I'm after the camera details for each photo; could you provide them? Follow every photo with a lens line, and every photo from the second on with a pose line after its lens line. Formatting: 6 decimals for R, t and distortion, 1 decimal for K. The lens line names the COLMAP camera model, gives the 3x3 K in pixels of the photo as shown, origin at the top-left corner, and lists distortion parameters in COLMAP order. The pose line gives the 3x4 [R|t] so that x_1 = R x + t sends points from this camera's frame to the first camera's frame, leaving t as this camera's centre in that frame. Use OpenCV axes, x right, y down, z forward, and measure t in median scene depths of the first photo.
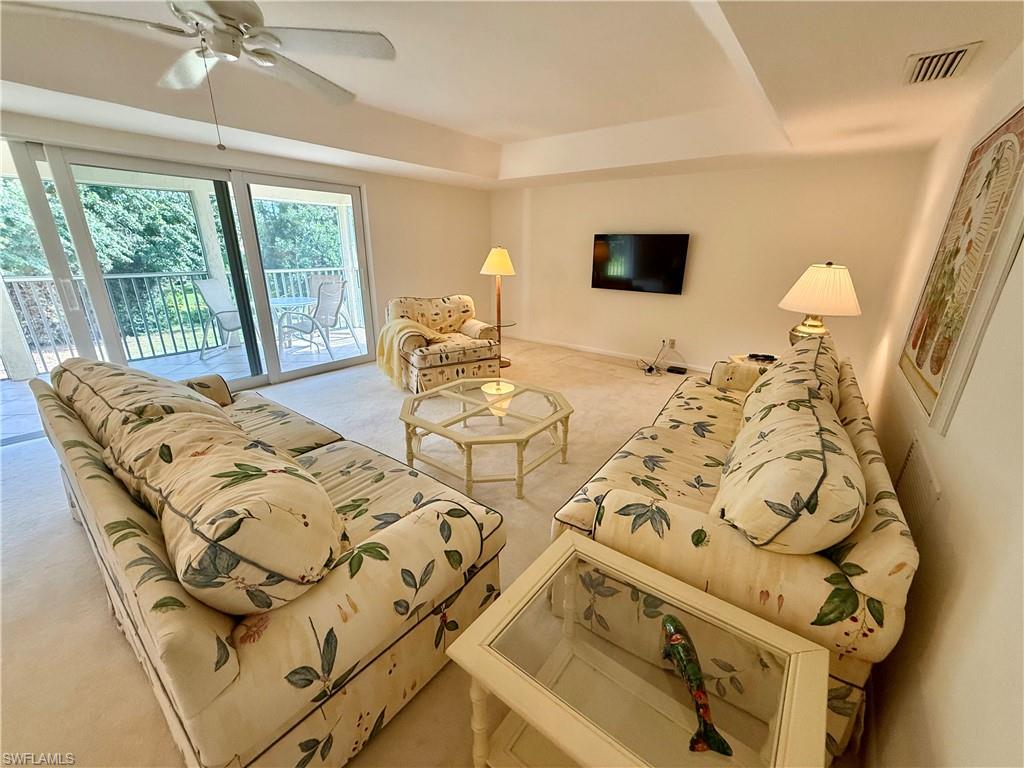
lens RADIAL K [[409.5, 0, 503.8], [0, 409.5, 384.4], [0, 0, 1]] dist [0.003204, -0.001377]
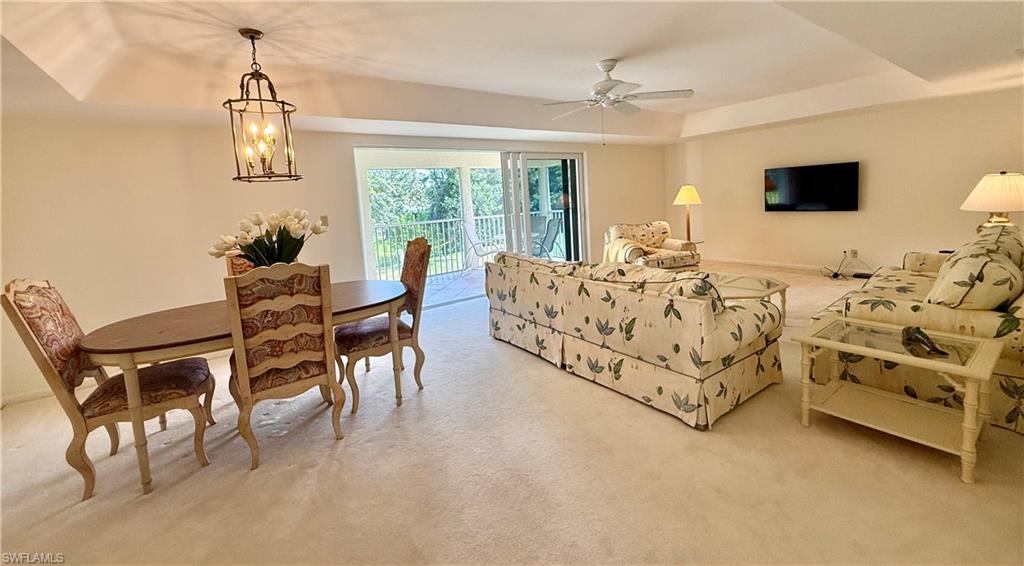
lens RADIAL K [[401.4, 0, 509.8], [0, 401.4, 241.2], [0, 0, 1]] dist [-0.001351, 0.000867]
pose [[0.958348, -0.041539, -0.282567, -0.231474], [-0.018521, 0.978245, -0.206625, 0.140853], [0.285003, 0.203252, 0.936729, -0.394148]]
